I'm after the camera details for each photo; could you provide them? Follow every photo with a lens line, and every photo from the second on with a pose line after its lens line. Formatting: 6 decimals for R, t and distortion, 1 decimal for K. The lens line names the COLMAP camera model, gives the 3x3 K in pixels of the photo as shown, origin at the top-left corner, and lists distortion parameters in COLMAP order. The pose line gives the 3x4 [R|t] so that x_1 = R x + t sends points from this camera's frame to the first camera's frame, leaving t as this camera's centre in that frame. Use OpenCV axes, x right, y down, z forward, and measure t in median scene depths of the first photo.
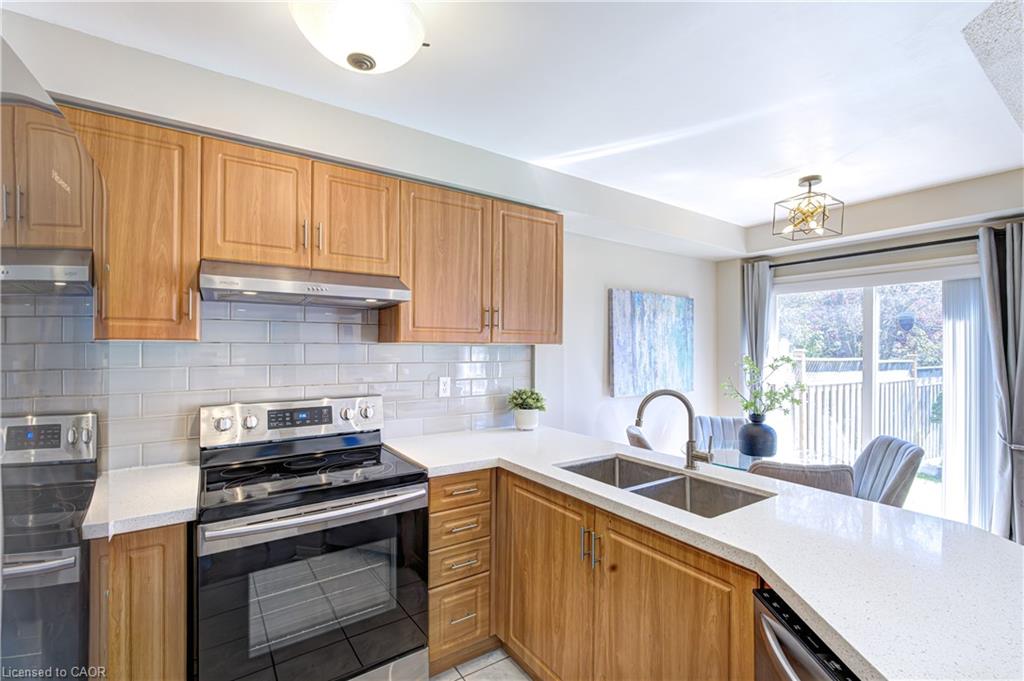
lens RADIAL K [[451.2, 0, 514.3], [0, 451.2, 341.9], [0, 0, 1]] dist [-0.004549, 0.000252]
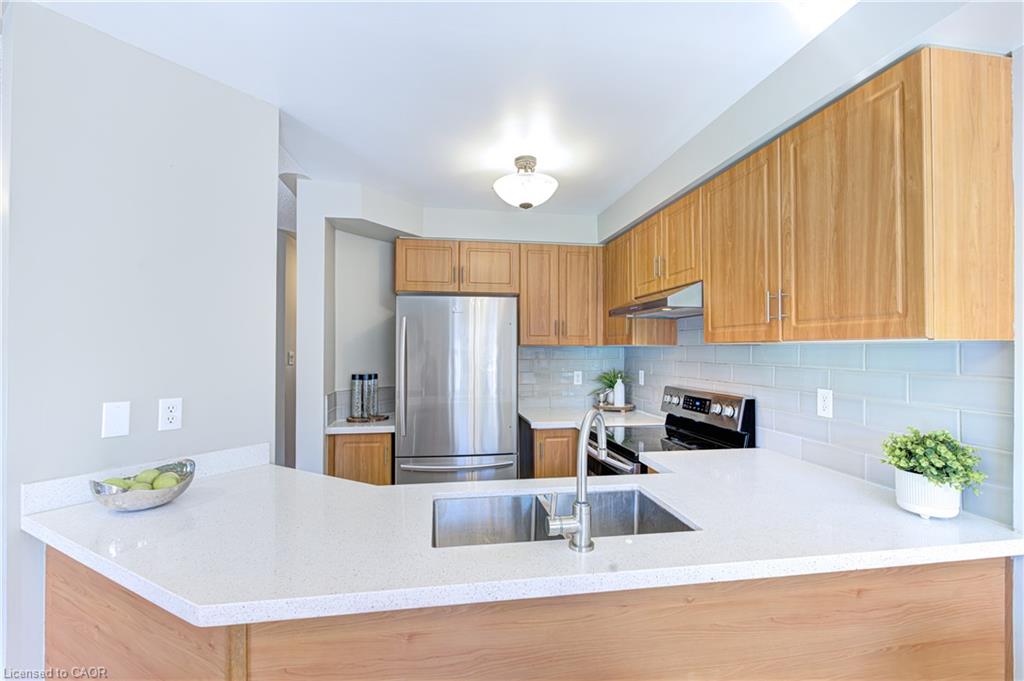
lens RADIAL K [[451.2, 0, 512.8], [0, 451.2, 341.1], [0, 0, 1]] dist [-0.004549, 0.000252]
pose [[-0.420980, -0.022340, -0.906795, 0.854506], [0.009105, 0.999542, -0.028852, 0.020802], [0.907024, -0.020402, -0.420584, 1.030384]]
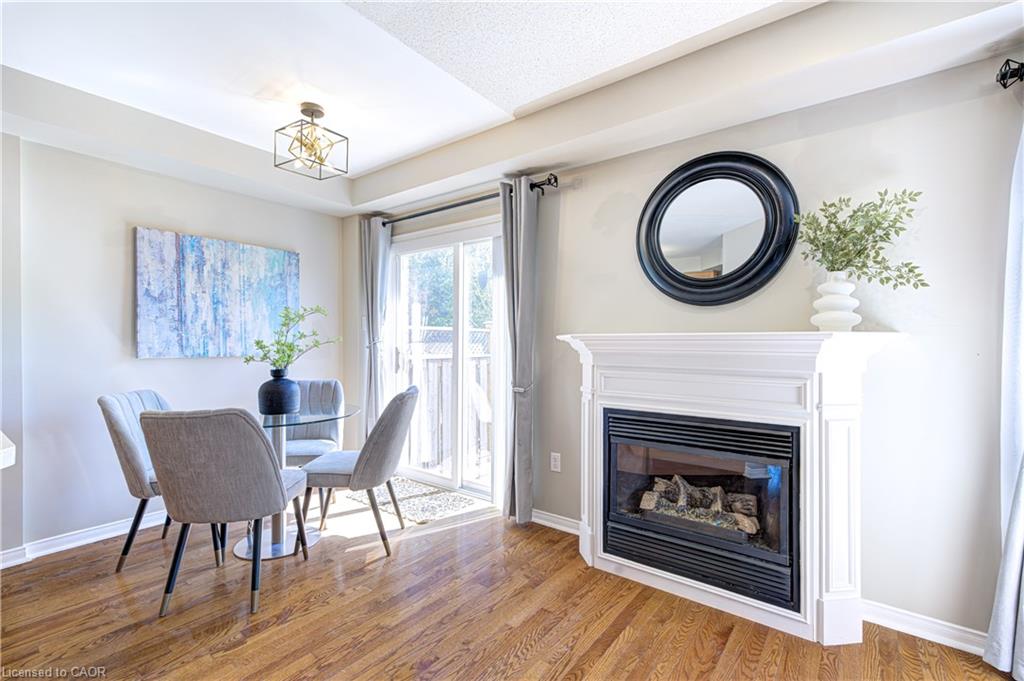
lens RADIAL K [[451.2, 0, 534.2], [0, 451.2, 344.6], [0, 0, 1]] dist [-0.004549, 0.000252]
pose [[0.944837, -0.007725, 0.327449, 0.982818], [0.002472, 0.999862, 0.016456, 0.132902], [-0.327531, -0.014739, 0.944726, -0.025681]]
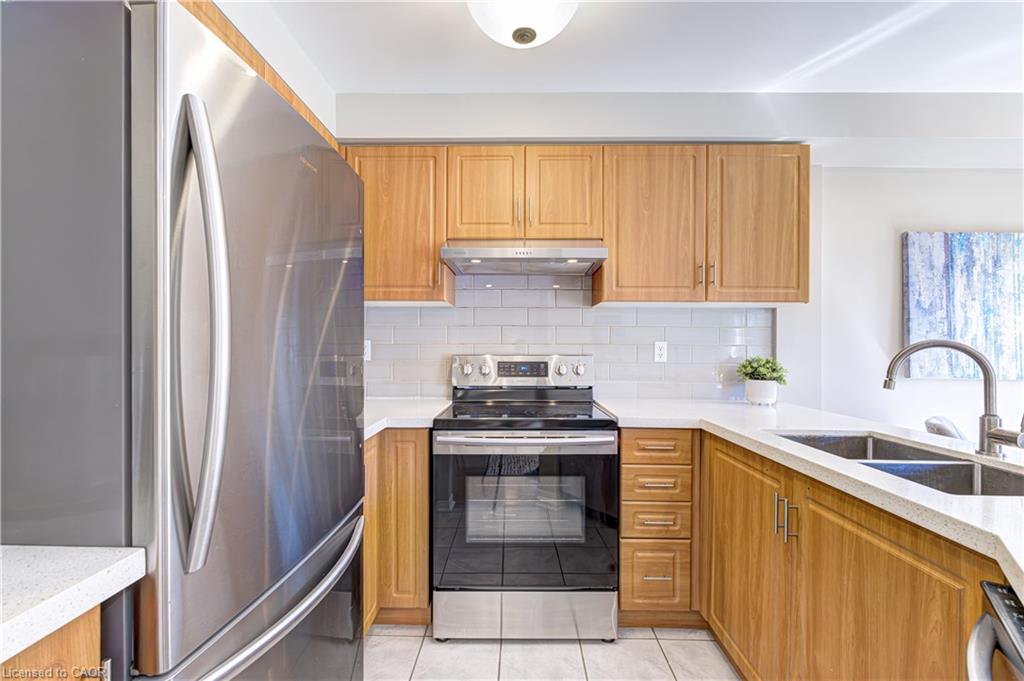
lens RADIAL K [[451.2, 0, 507.2], [0, 451.2, 343.0], [0, 0, 1]] dist [-0.004549, 0.000252]
pose [[0.813913, -0.002734, -0.580980, 0.170404], [0.004297, 0.999990, 0.001313, 0.094190], [0.580971, -0.003565, 0.813917, 0.021290]]
